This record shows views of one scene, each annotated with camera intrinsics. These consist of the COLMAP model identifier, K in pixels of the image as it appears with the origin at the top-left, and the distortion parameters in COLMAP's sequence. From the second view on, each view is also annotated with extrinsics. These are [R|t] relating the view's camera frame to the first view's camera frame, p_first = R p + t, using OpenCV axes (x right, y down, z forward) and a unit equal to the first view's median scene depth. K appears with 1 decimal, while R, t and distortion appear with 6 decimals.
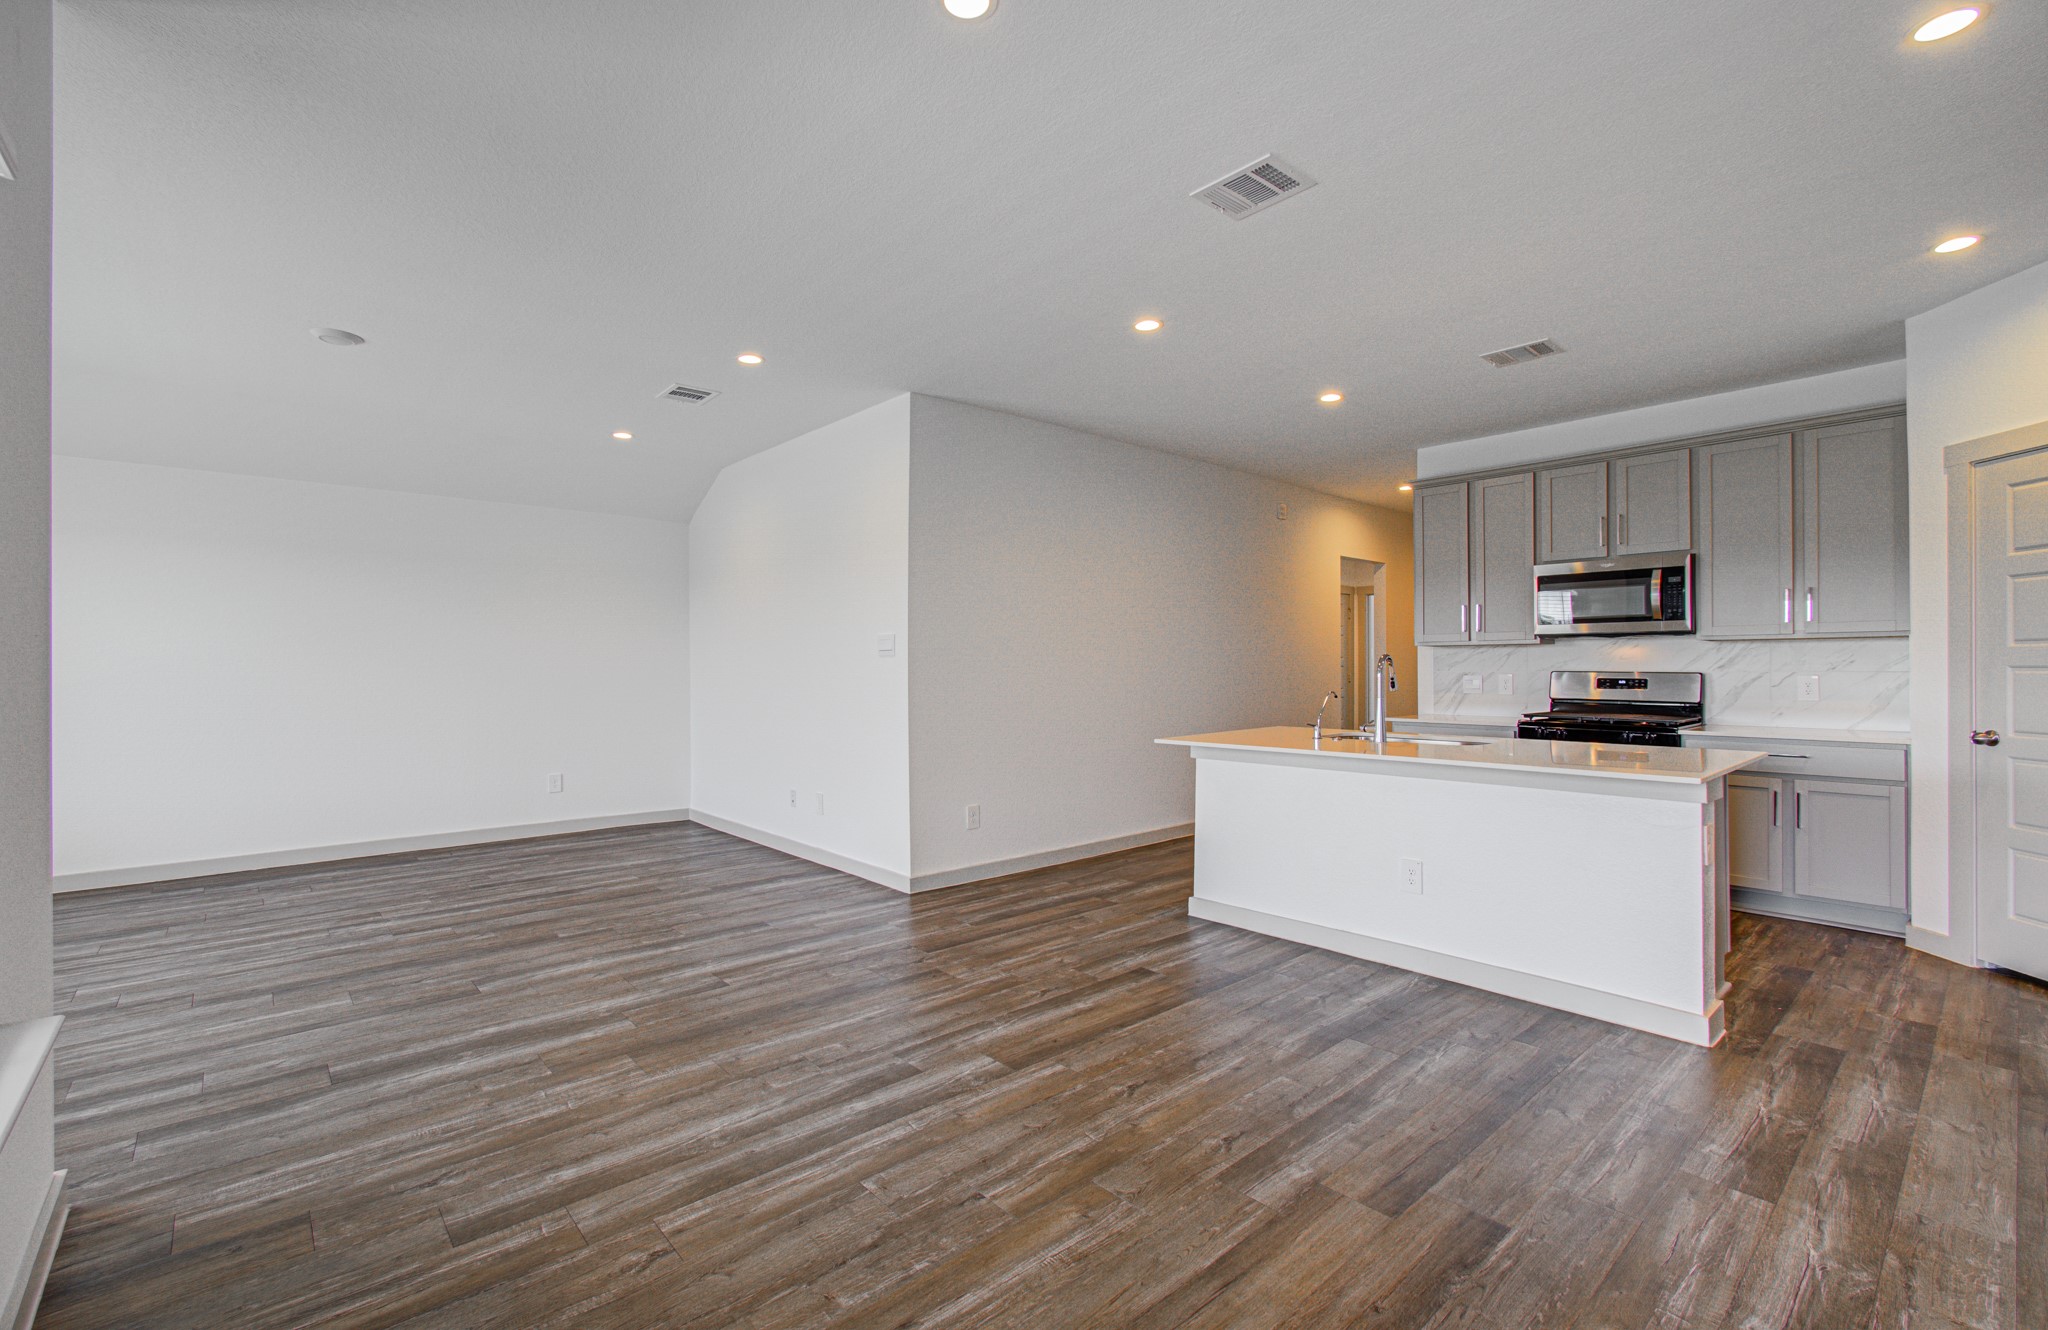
lens RADIAL K [[871.2, 0, 1014.4], [0, 871.2, 670.2], [0, 0, 1]] dist [0.003963, 0.000828]
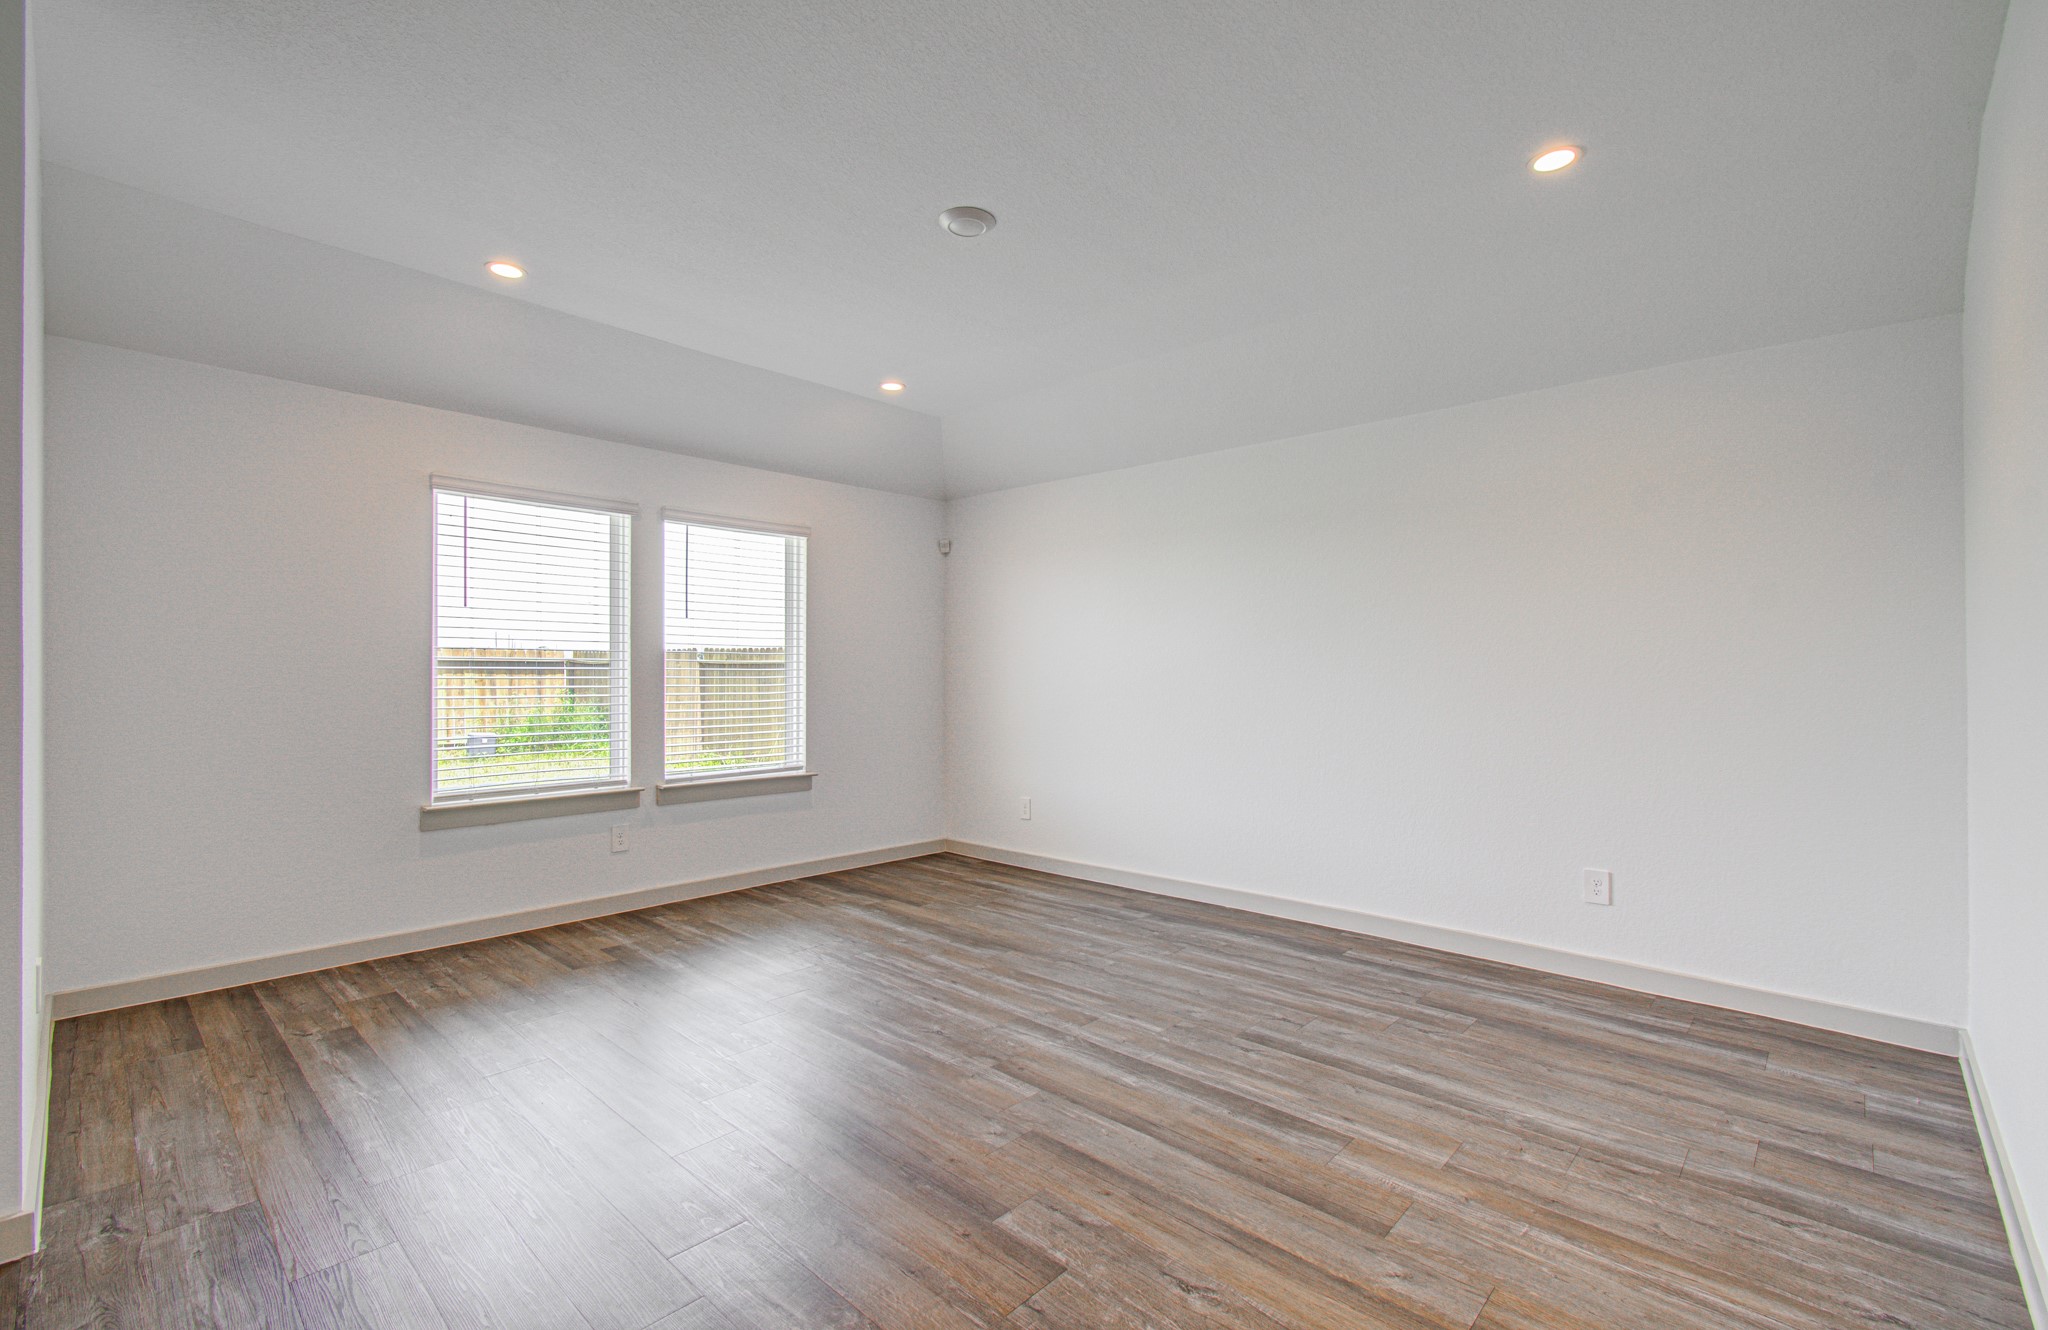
lens RADIAL K [[882.0, 0, 1028.5], [0, 882.0, 682.9], [0, 0, 1]] dist [0.001917, 0.000491]
pose [[0.107880, 0.008191, -0.994130, -0.034655], [-0.006174, 0.999952, 0.007569, 0.002692], [0.994145, 0.005321, 0.107925, 1.000734]]
